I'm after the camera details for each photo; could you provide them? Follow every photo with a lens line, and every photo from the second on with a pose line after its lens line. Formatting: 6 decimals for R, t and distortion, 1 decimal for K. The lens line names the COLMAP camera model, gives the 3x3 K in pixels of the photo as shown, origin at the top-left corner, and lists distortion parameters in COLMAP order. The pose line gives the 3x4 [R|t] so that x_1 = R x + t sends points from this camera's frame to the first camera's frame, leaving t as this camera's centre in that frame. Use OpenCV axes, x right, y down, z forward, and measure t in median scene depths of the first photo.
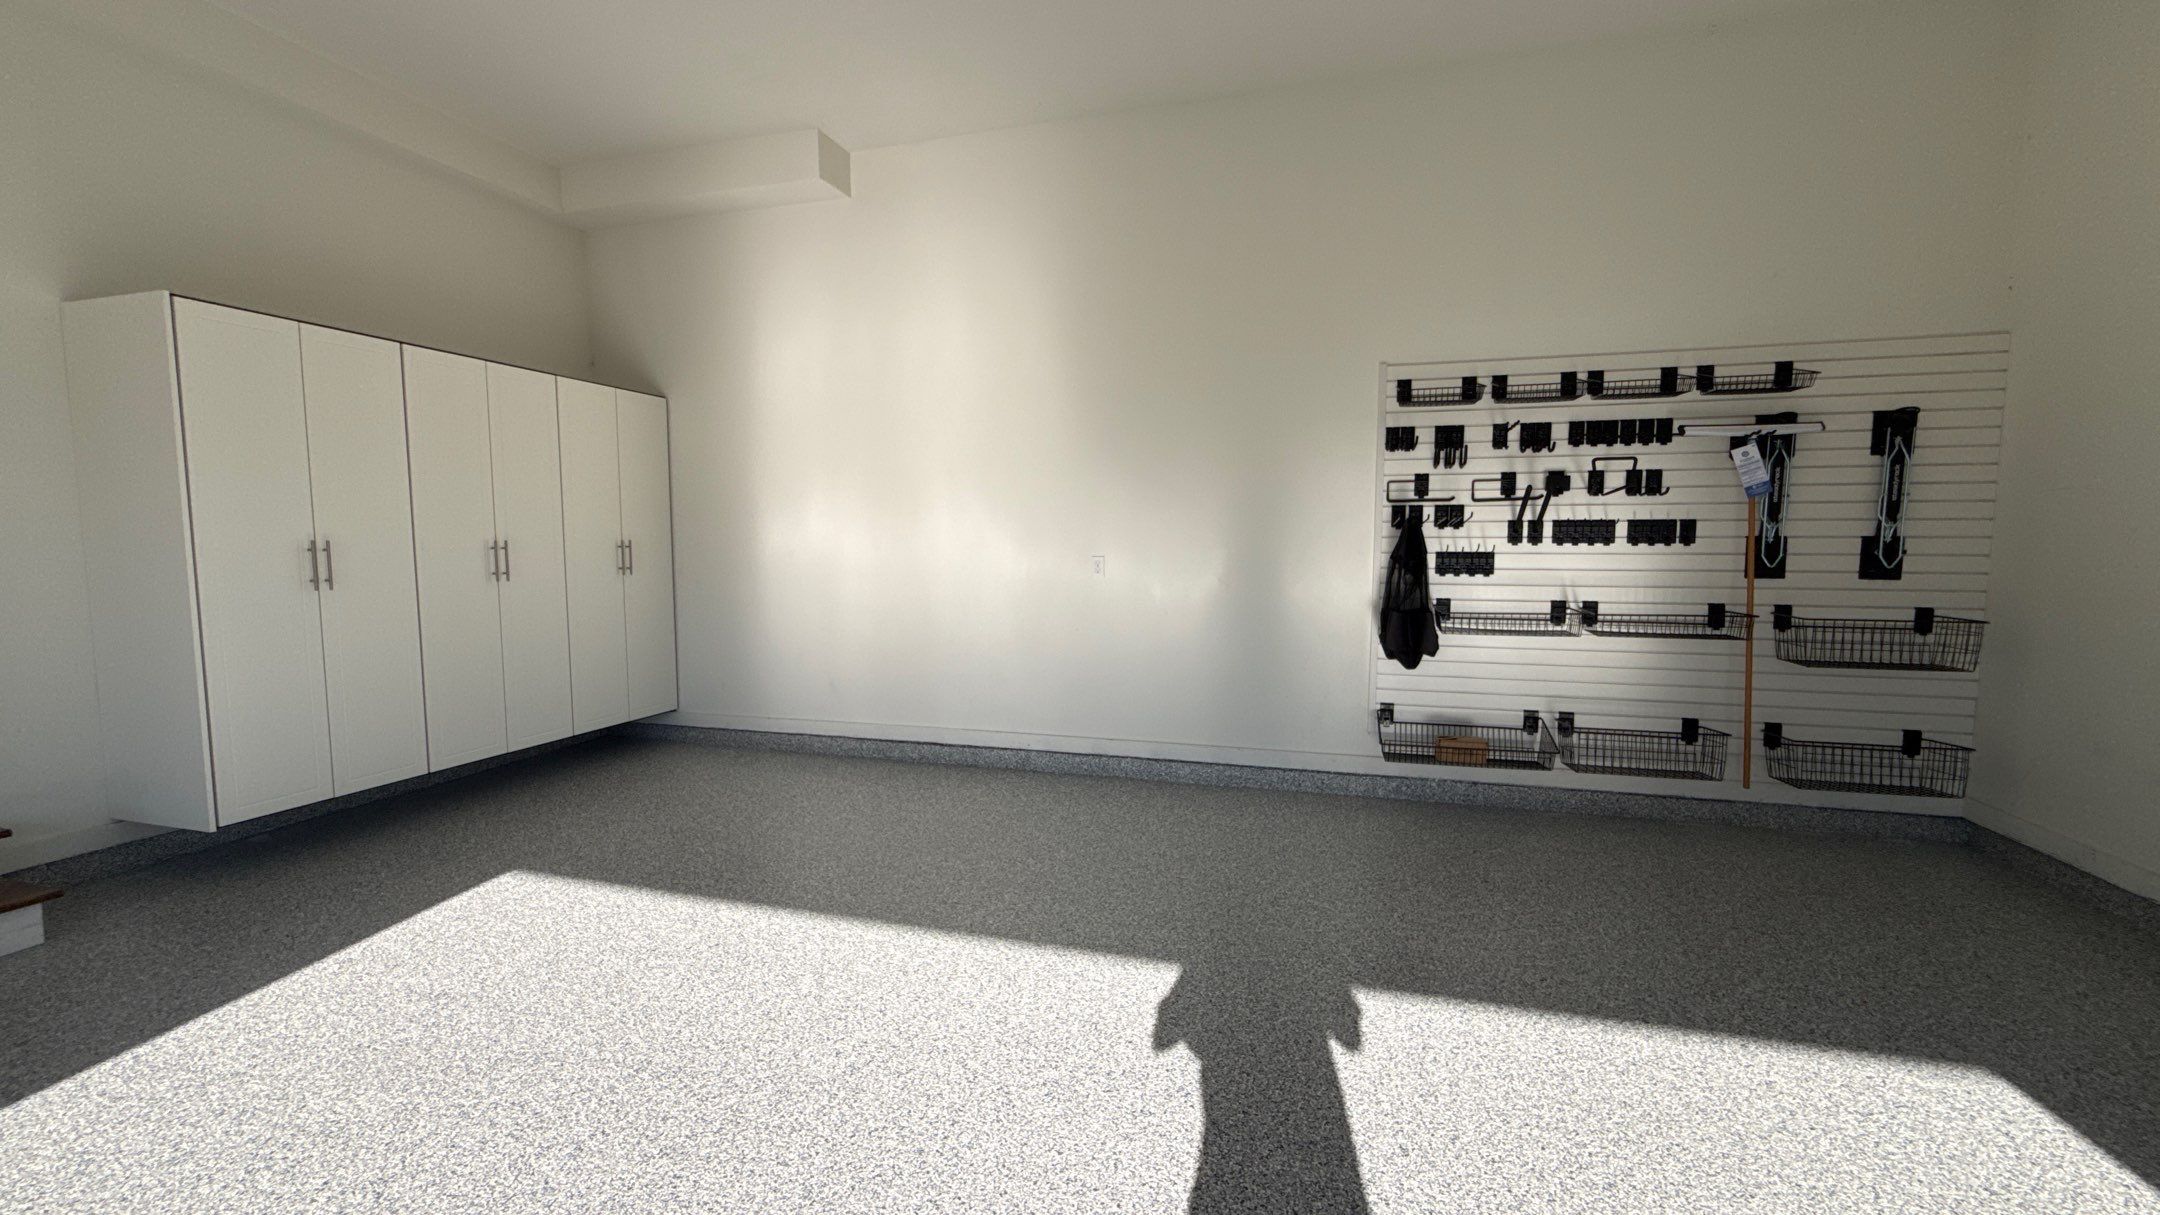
lens RADIAL K [[857.7, 0, 1080.2], [0, 857.7, 610.6], [0, 0, 1]] dist [-0.000988, 0.000138]
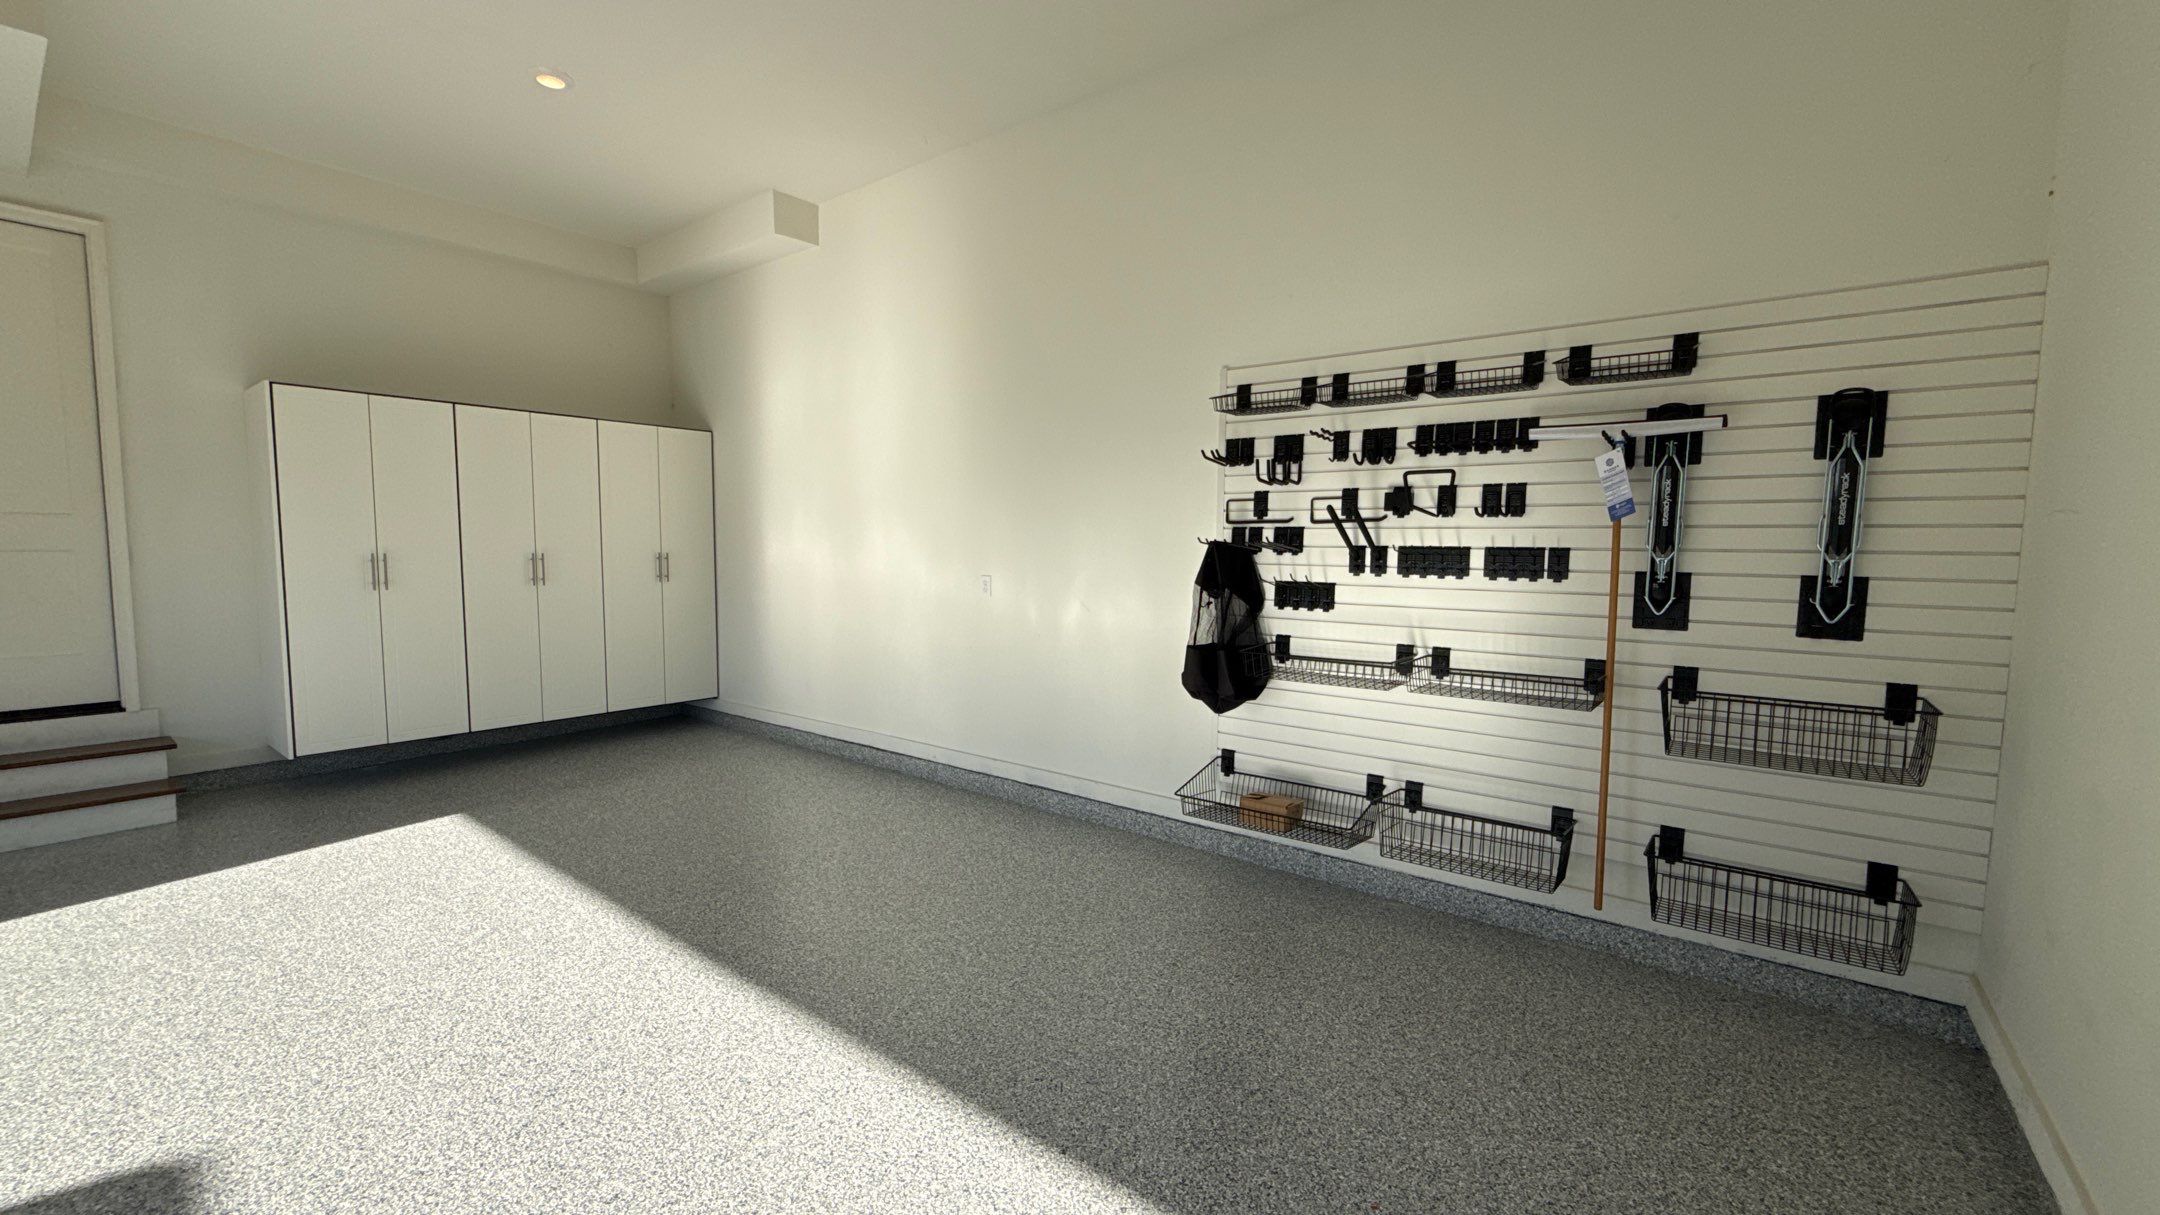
lens RADIAL K [[857.7, 0, 1080.2], [0, 857.7, 610.6], [0, 0, 1]] dist [-0.000988, 0.000138]
pose [[0.929545, 0.037225, -0.366826, 0.581738], [-0.039481, 0.999219, 0.001353, -0.033692], [0.366590, 0.013225, 0.930289, 0.128120]]
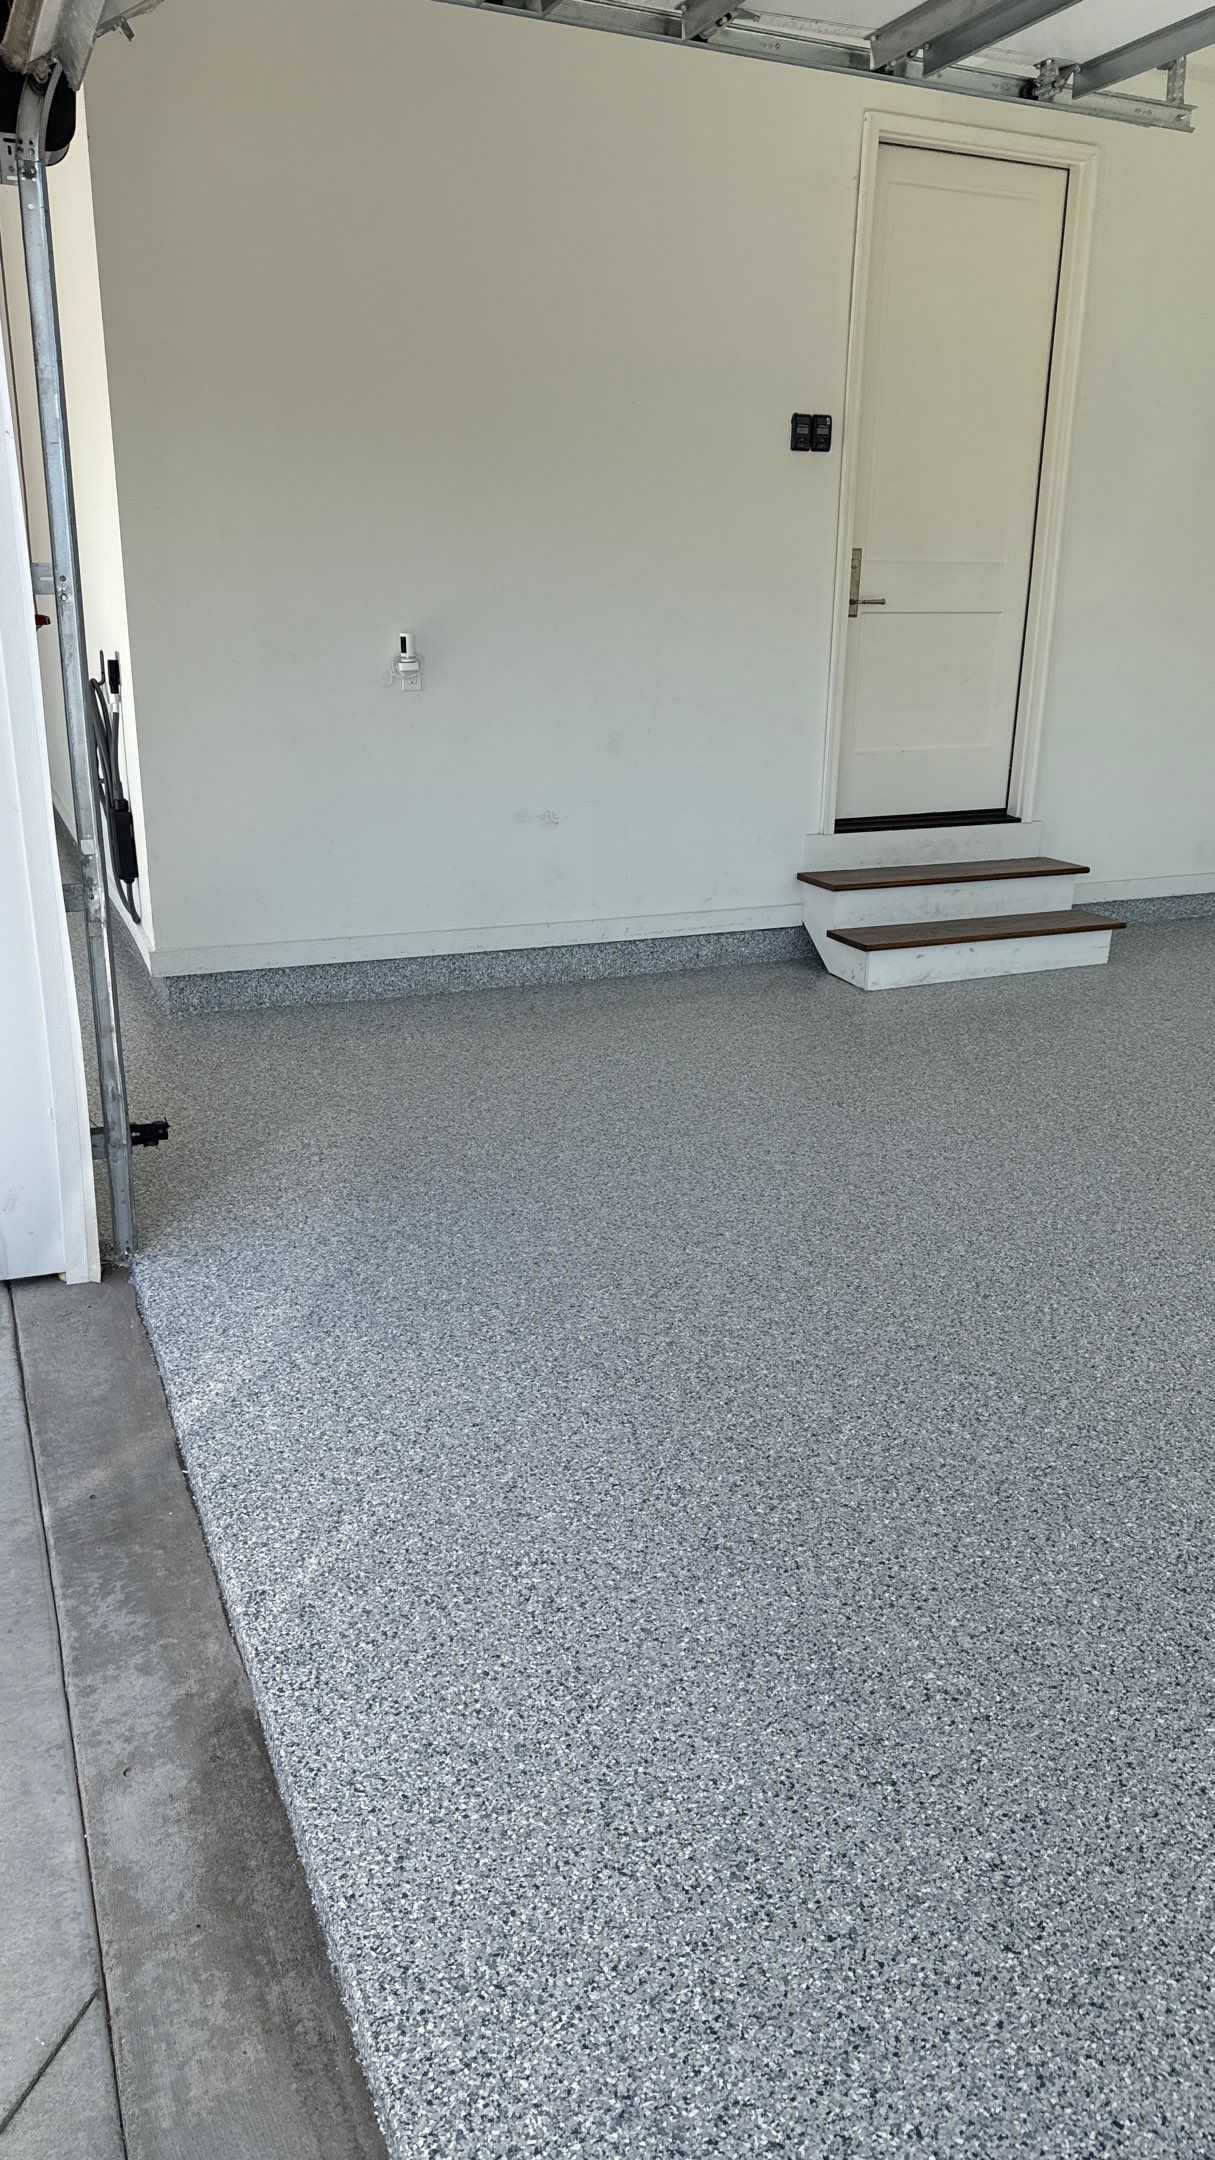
lens RADIAL K [[1503.9, 0, 598.6], [0, 1503.9, 1094.0], [0, 0, 1]] dist [0.118032, -0.175241]
pose [[0.633100, 0.247974, -0.733276, -0.020853], [-0.075914, 0.962623, 0.259990, 0.041808], [0.770339, -0.108933, 0.628261, -0.691335]]
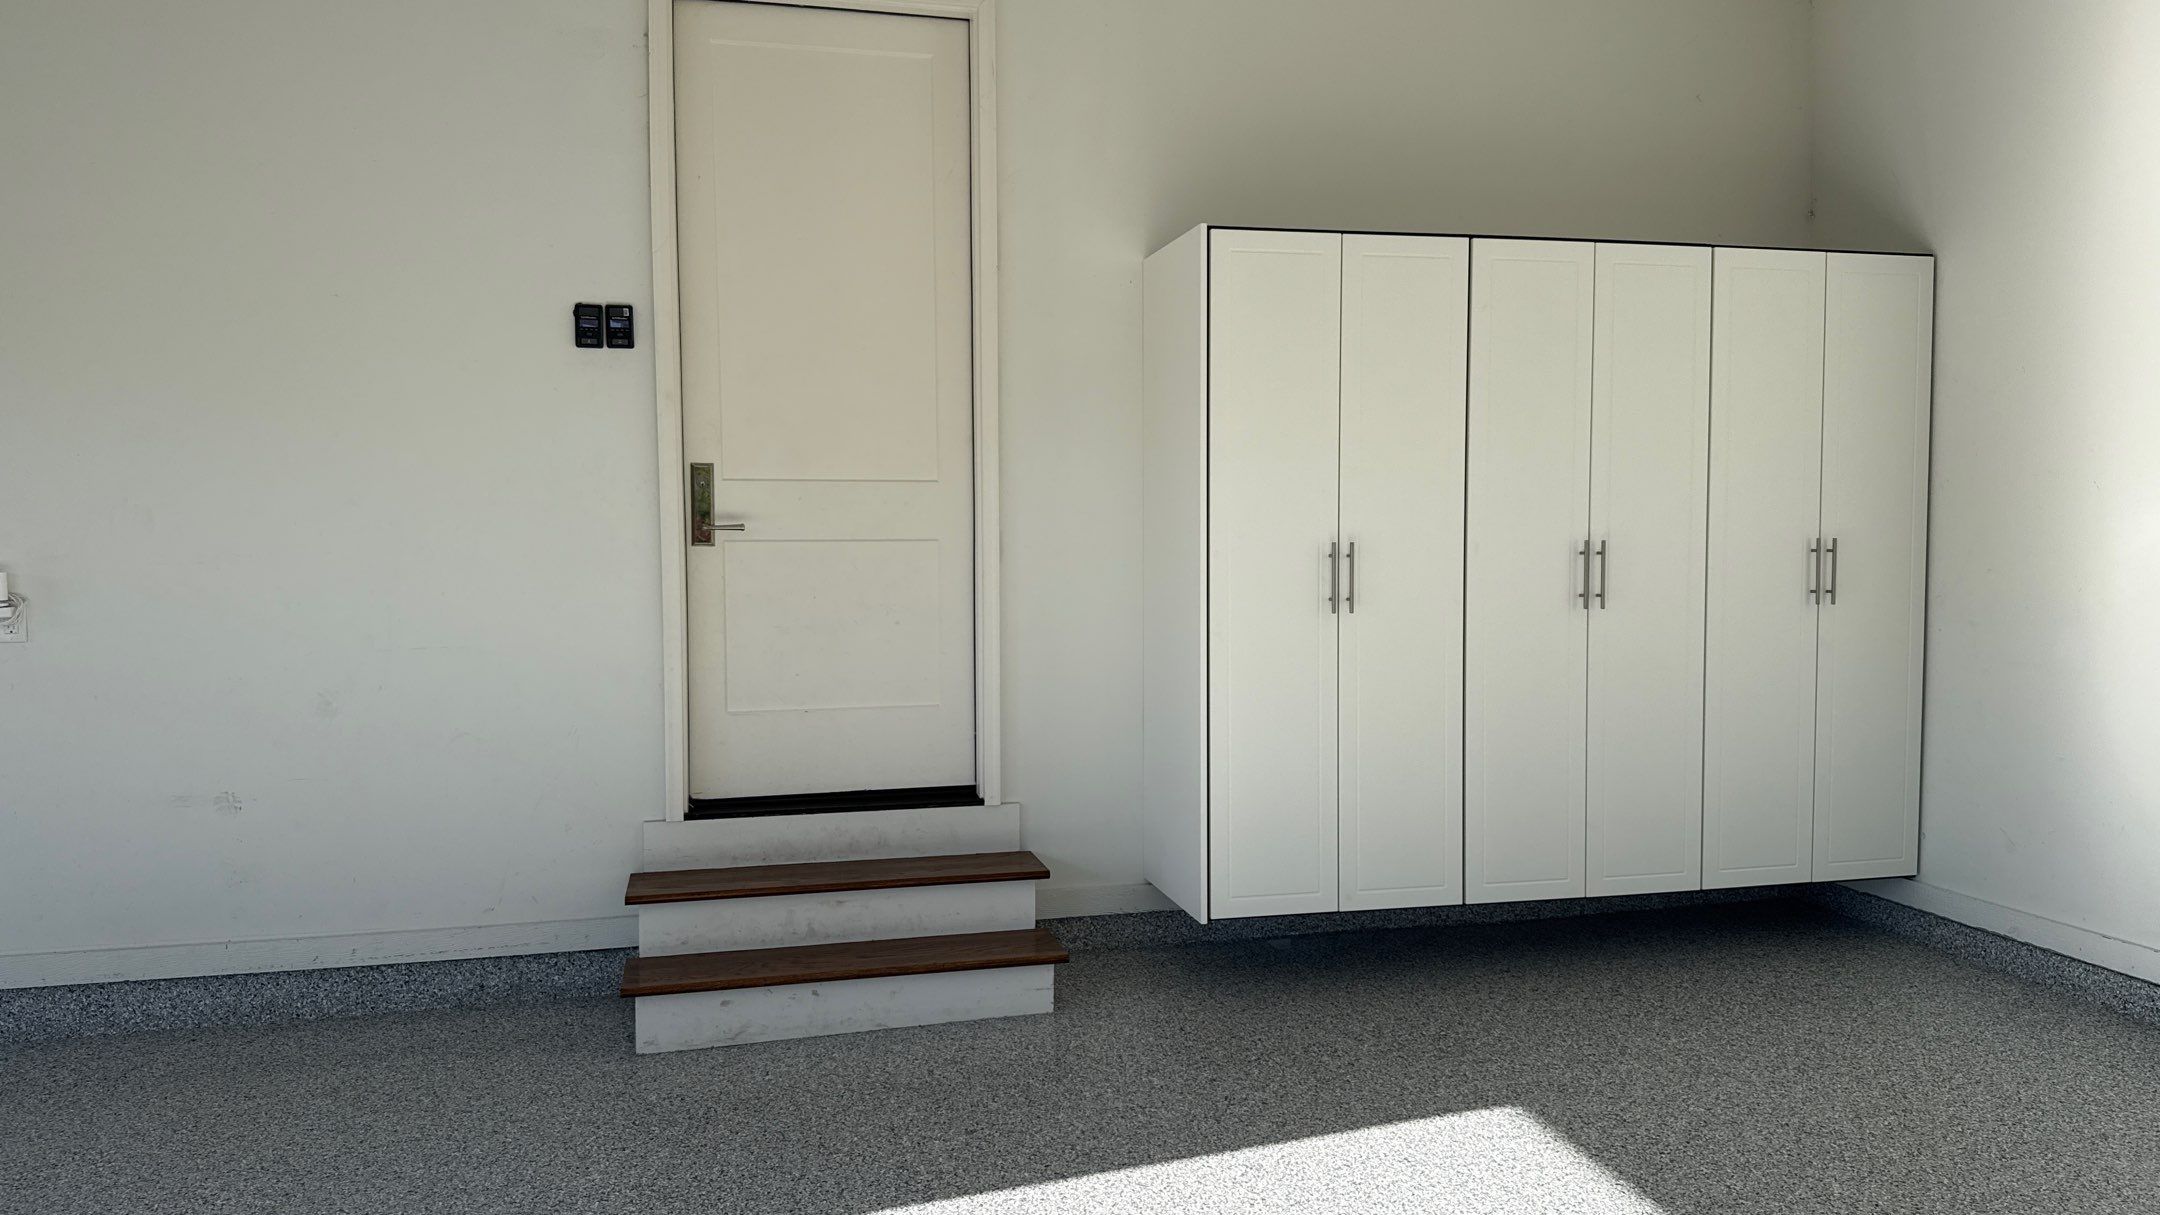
lens RADIAL K [[1503.9, 0, 1080.0], [0, 1503.9, 607.5], [0, 0, 1]] dist [0.118032, -0.175241]
pose [[0.502311, 0.046317, -0.863446, 0.066367], [-0.068073, 0.997583, 0.013911, -0.027927], [0.862004, 0.051790, 0.504250, 0.173277]]
